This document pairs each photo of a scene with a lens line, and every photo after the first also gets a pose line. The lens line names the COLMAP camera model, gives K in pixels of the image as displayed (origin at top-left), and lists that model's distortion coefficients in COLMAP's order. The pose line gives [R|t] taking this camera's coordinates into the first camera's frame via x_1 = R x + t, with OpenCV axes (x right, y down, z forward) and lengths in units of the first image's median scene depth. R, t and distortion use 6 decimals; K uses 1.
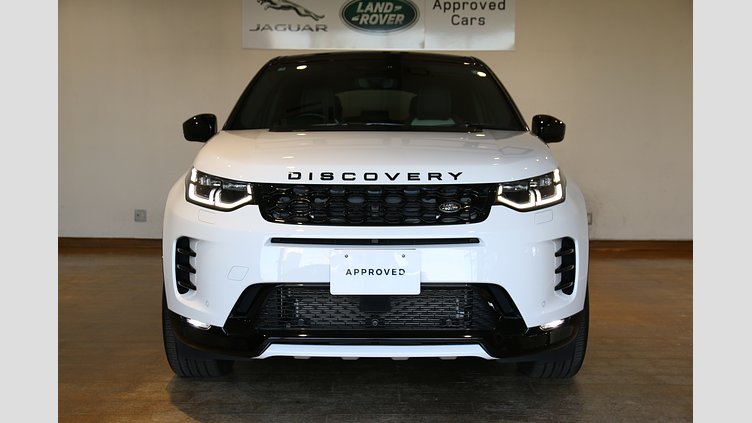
lens RADIAL K [[1388.2, 0, 377.2], [0, 1388.2, 209.7], [0, 0, 1]] dist [0.064030, 0.000000]
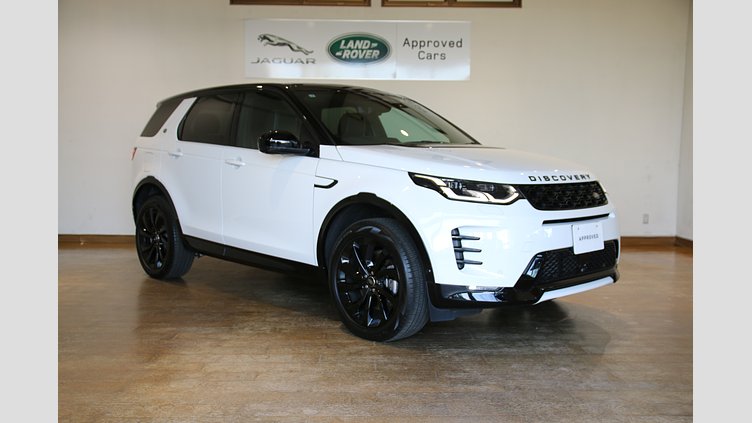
lens RADIAL K [[850.5, 0, 374.8], [0, 850.5, 212.0], [0, 0, 1]] dist [-0.003283, 0.000000]
pose [[0.999248, -0.000043, 0.038770, -0.013195], [0.000403, 0.999957, -0.009254, 0.007203], [-0.038768, 0.009263, 0.999205, 0.260045]]
